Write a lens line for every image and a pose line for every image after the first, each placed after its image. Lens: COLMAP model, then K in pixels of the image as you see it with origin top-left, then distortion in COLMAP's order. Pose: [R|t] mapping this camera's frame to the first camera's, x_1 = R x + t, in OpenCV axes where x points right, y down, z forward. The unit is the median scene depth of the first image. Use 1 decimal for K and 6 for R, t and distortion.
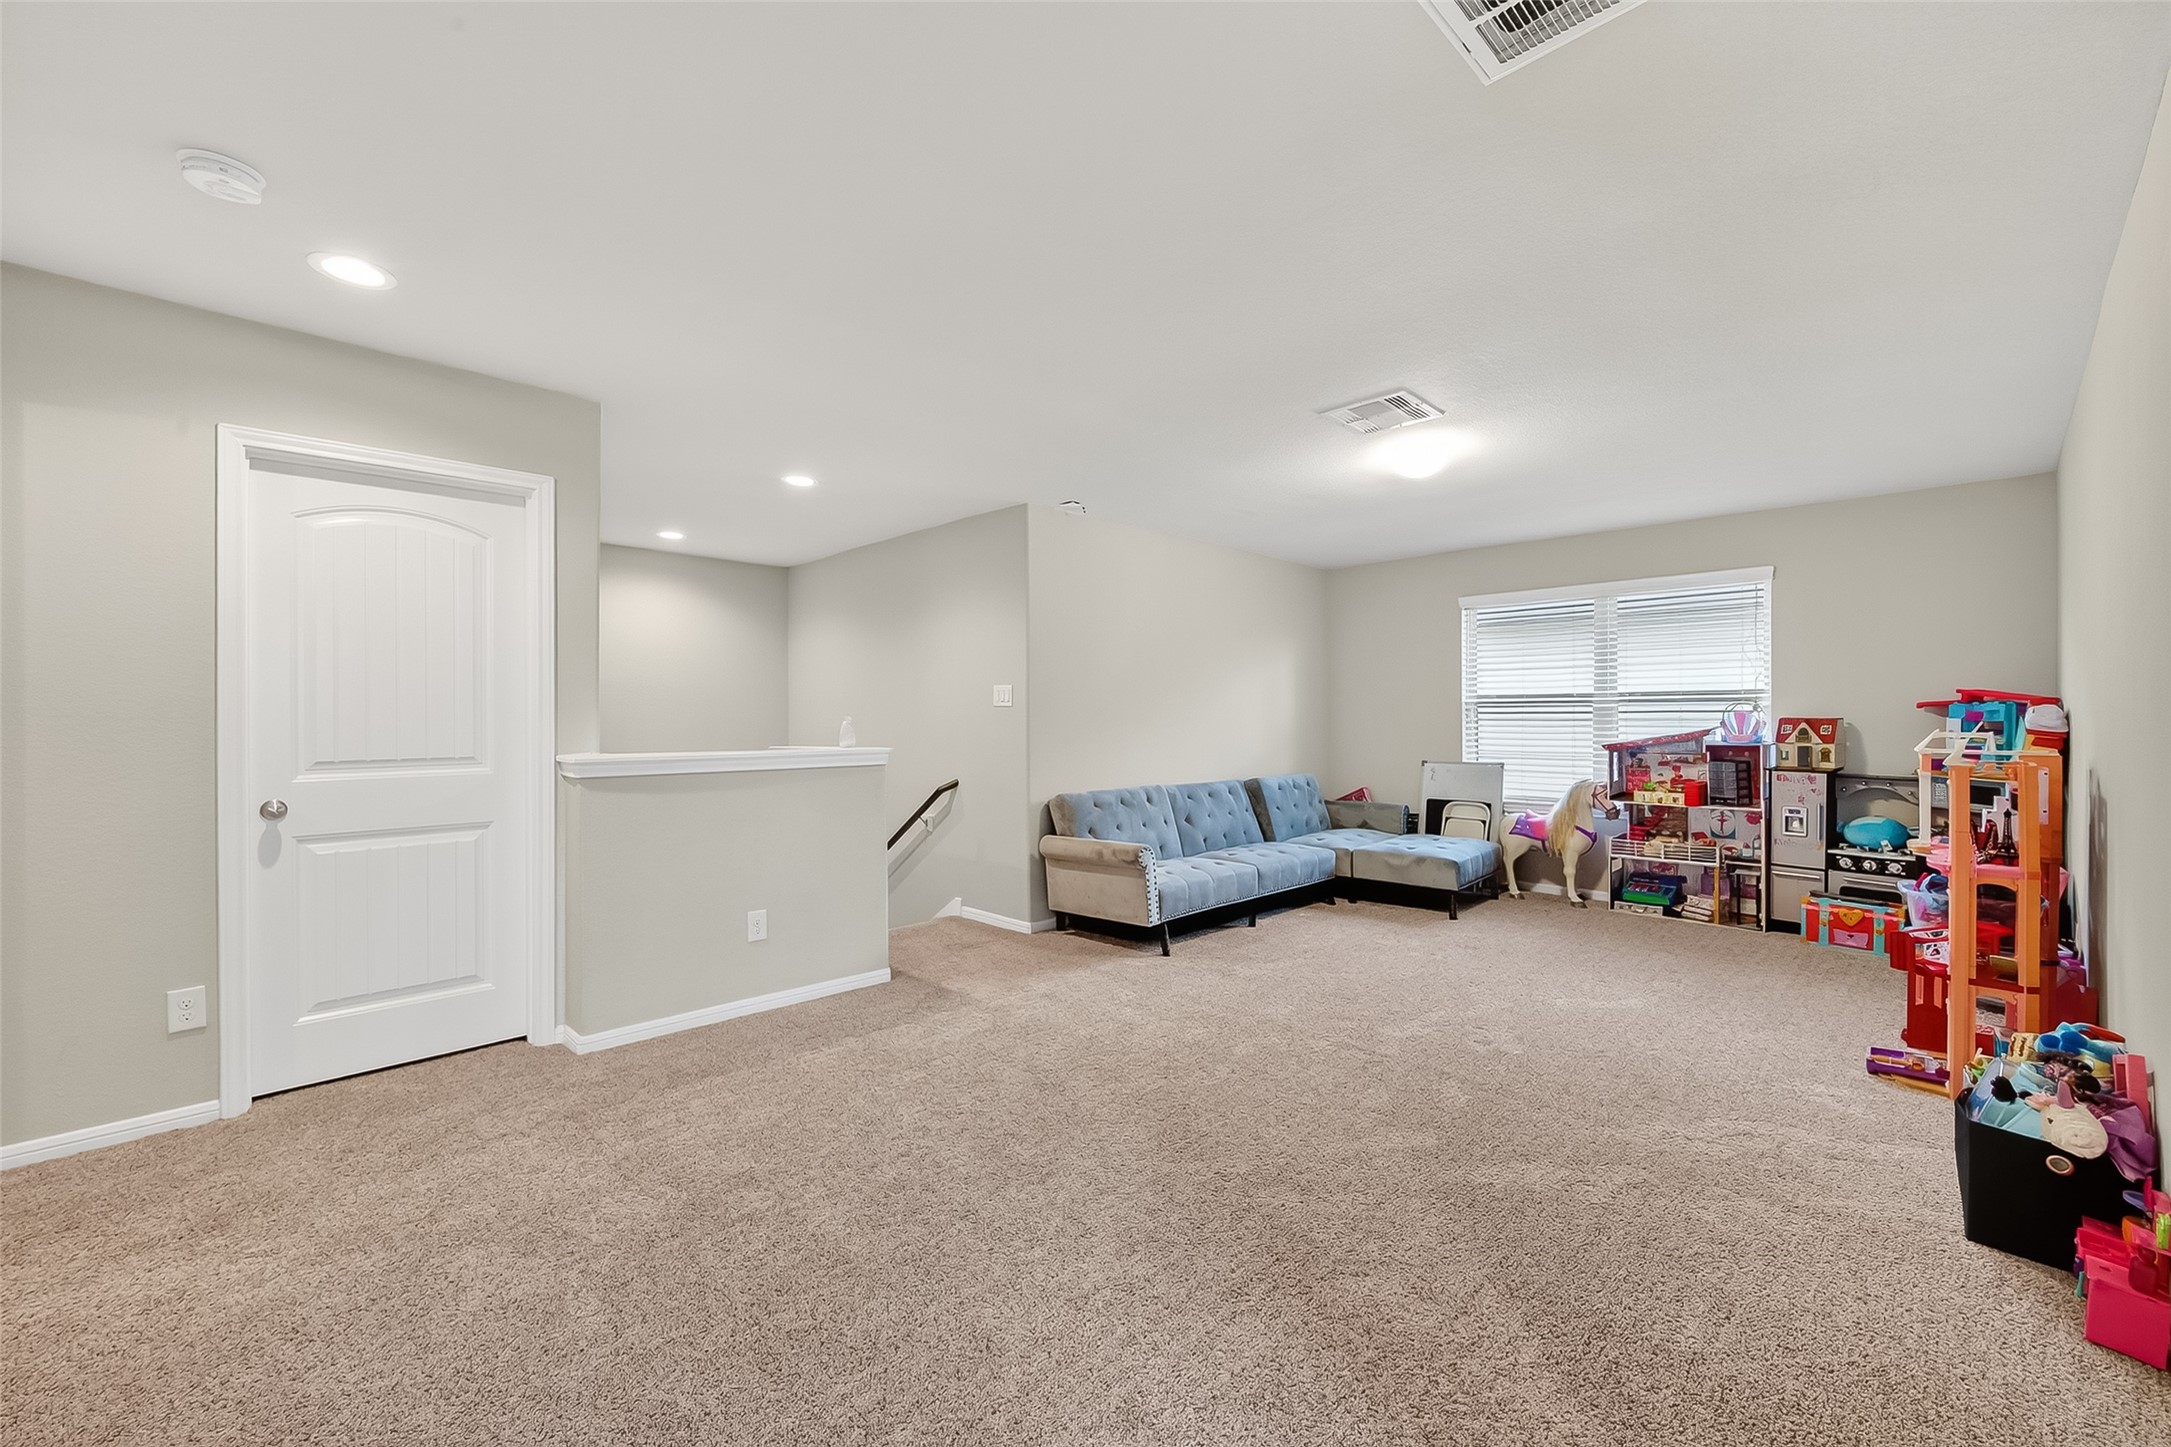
lens RADIAL K [[880.3, 0, 1082.1], [0, 880.3, 721.3], [0, 0, 1]] dist [0.003352, 0.000626]
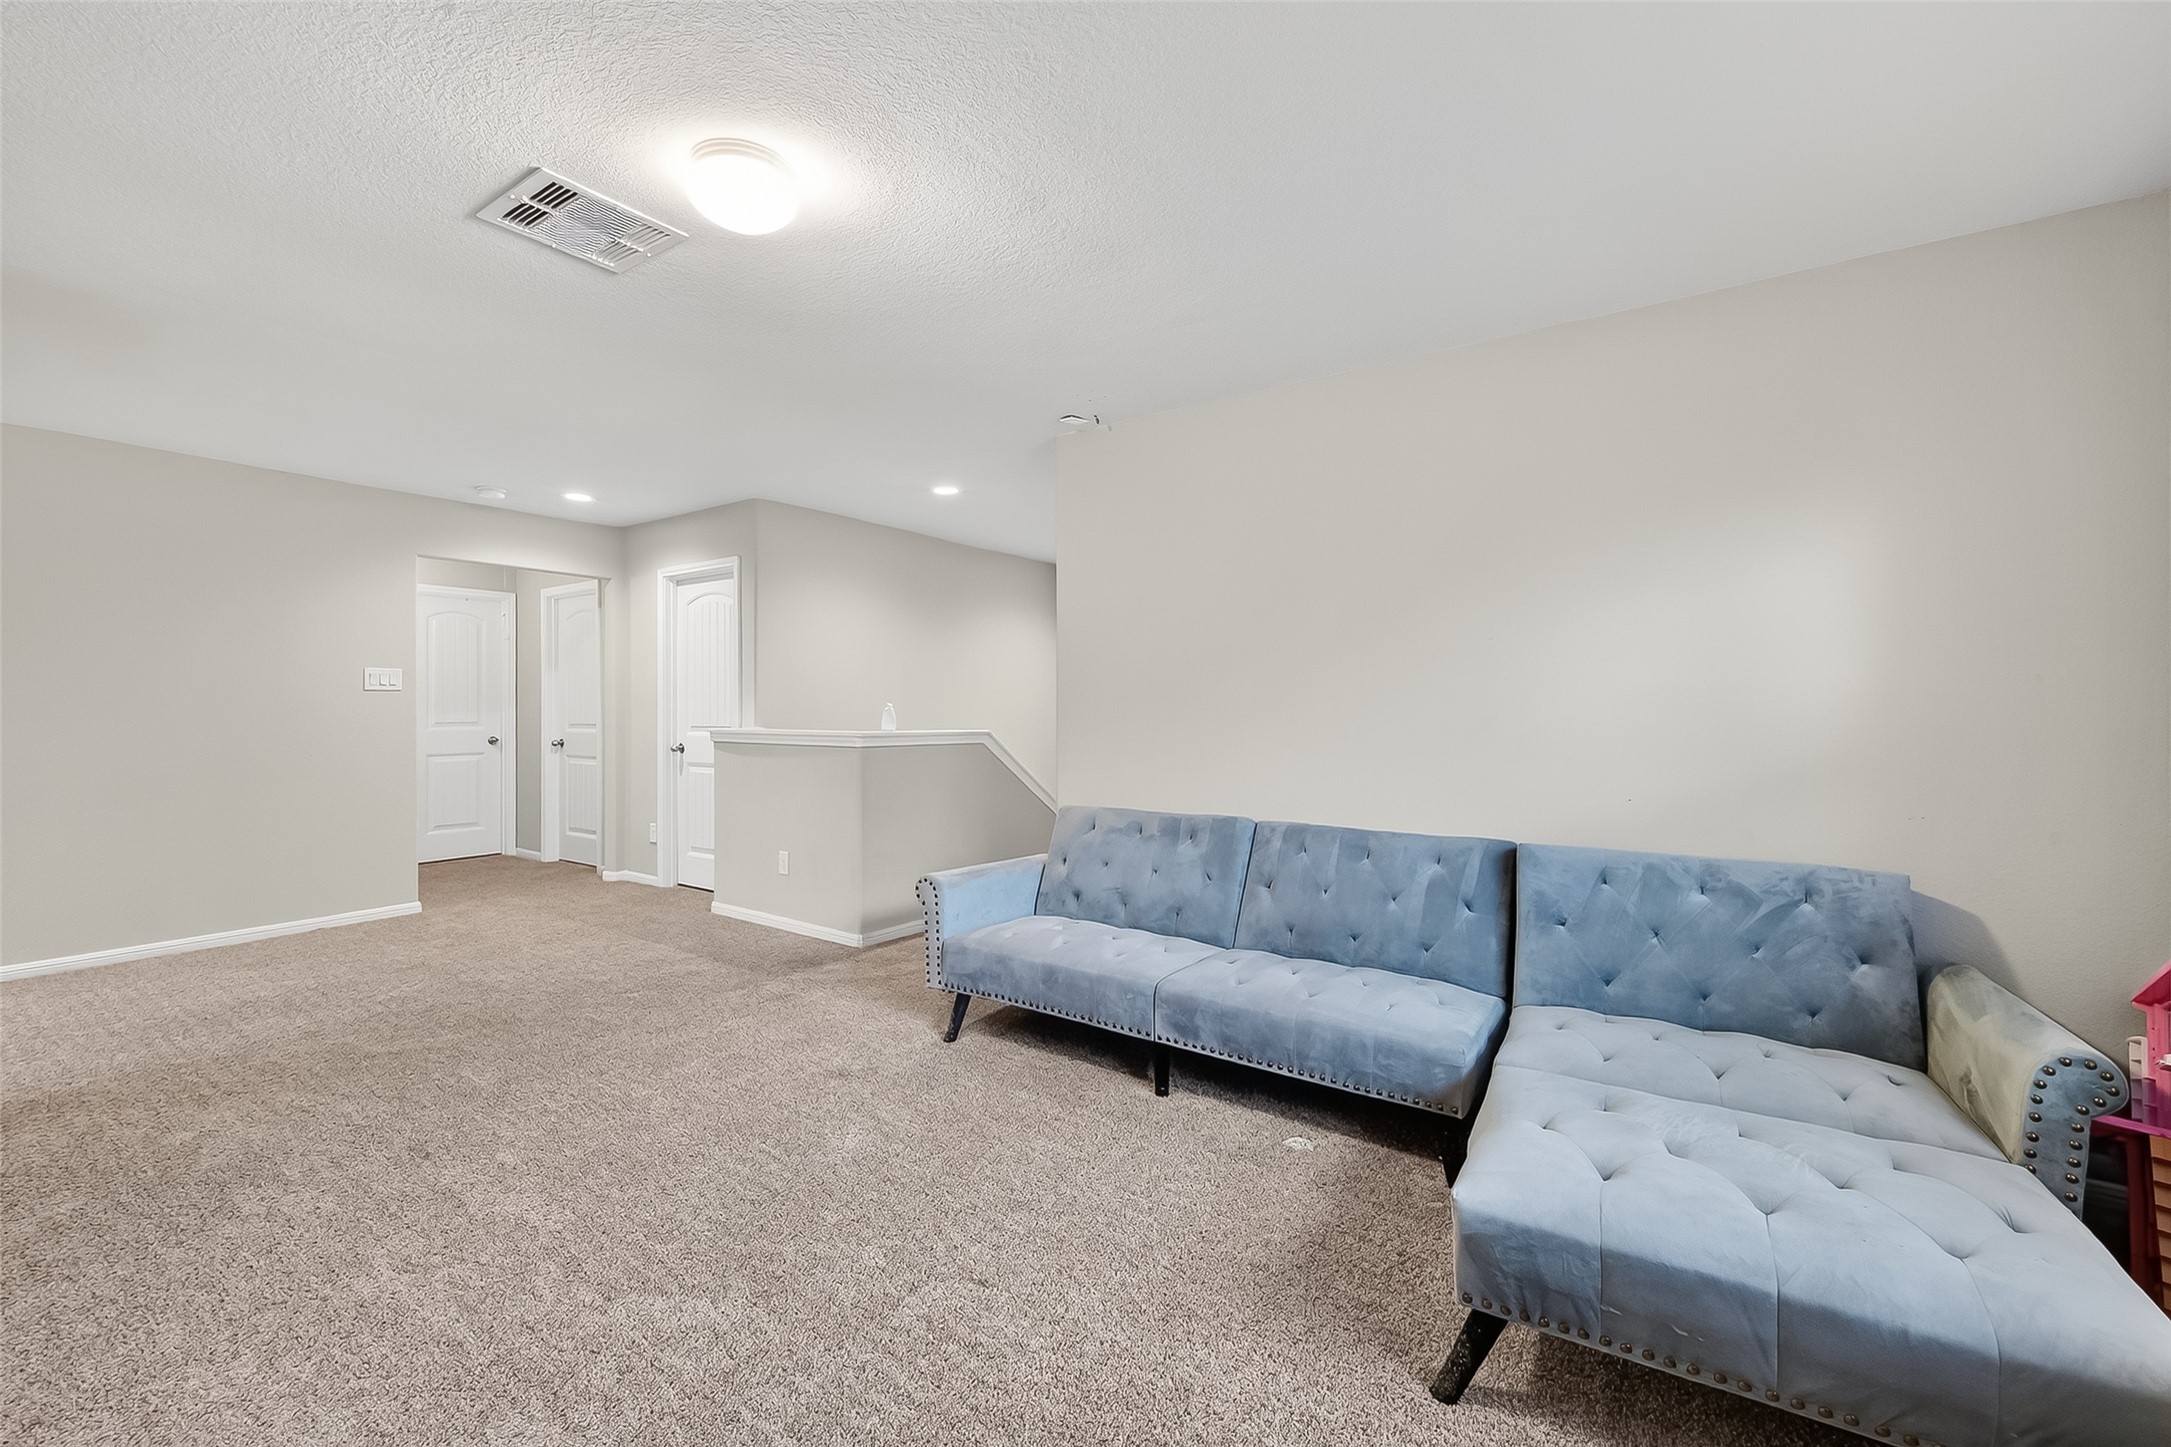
lens RADIAL K [[882.6, 0, 1113.0], [0, 882.6, 718.6], [0, 0, 1]] dist [0.003205, 0.000261]
pose [[0.188554, 0.014646, -0.981954, 0.959866], [-0.005932, 0.999888, 0.013774, -0.002321], [0.982045, 0.003228, 0.188619, 1.177939]]
